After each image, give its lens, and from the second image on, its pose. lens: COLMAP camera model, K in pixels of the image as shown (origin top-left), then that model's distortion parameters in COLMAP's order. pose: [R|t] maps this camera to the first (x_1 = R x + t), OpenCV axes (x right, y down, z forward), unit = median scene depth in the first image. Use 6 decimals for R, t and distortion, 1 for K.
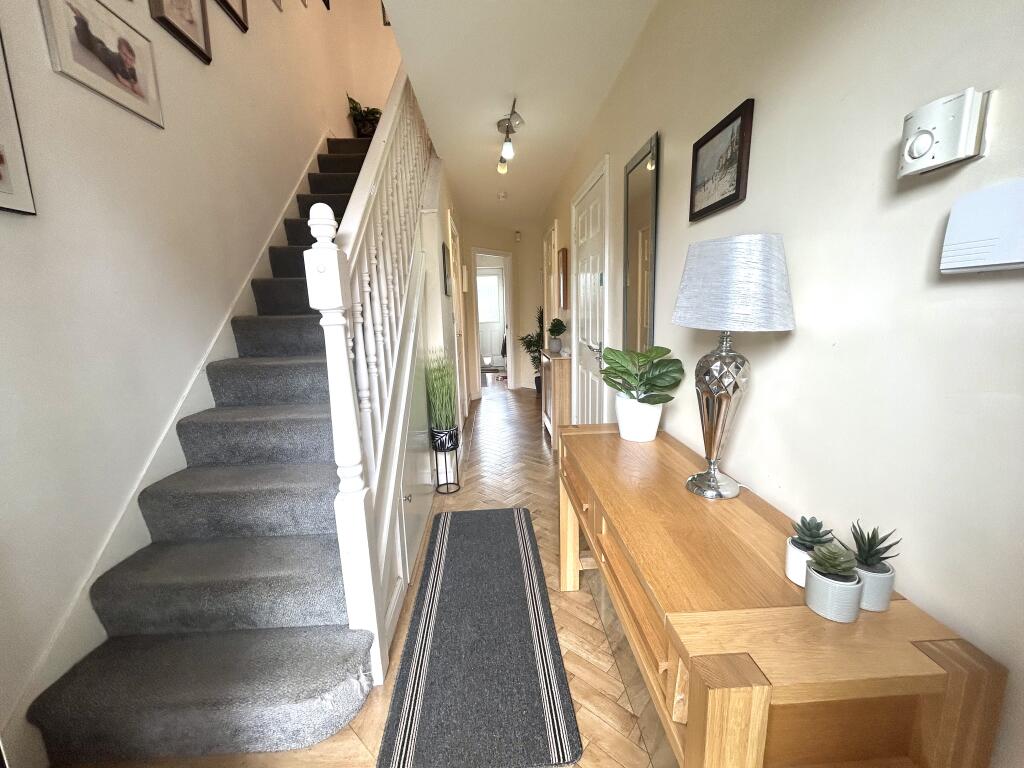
lens RADIAL K [[414.7, 0, 512.3], [0, 414.7, 381.3], [0, 0, 1]] dist [0.003628, -0.000058]
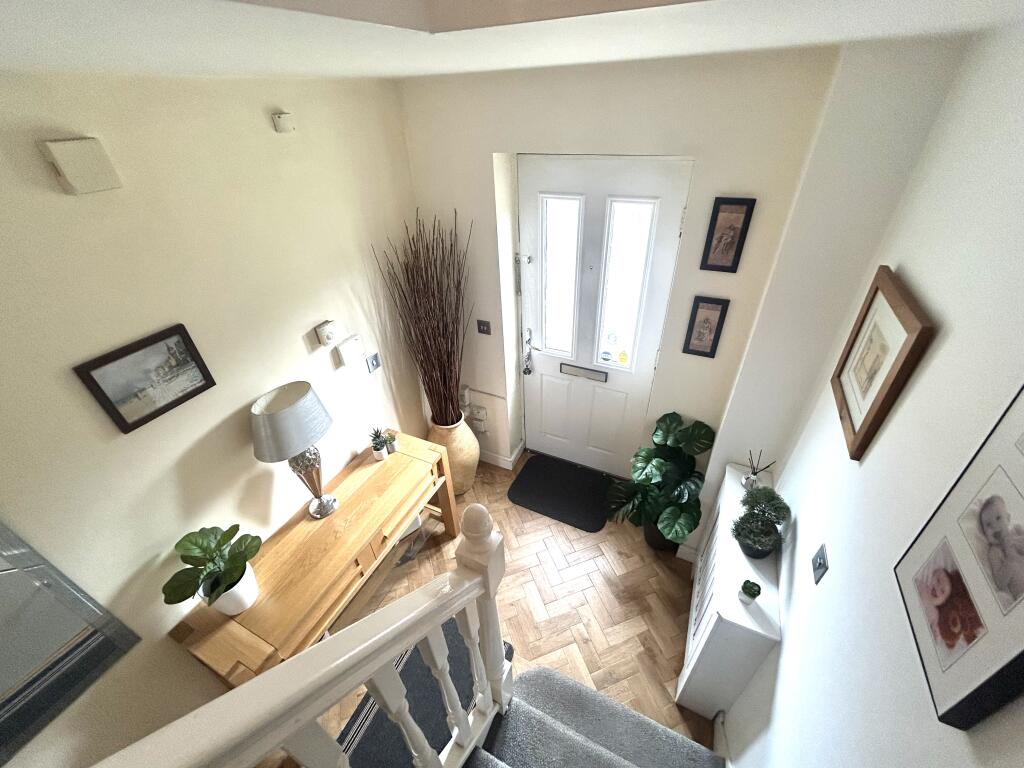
lens RADIAL K [[414.7, 0, 511.7], [0, 414.7, 383.8], [0, 0, 1]] dist [0.003628, -0.000058]
pose [[-0.874934, -0.231146, 0.425514, -0.812743], [0.136233, 0.725734, 0.674352, -1.149035], [-0.464684, 0.647982, -0.603479, 1.287921]]
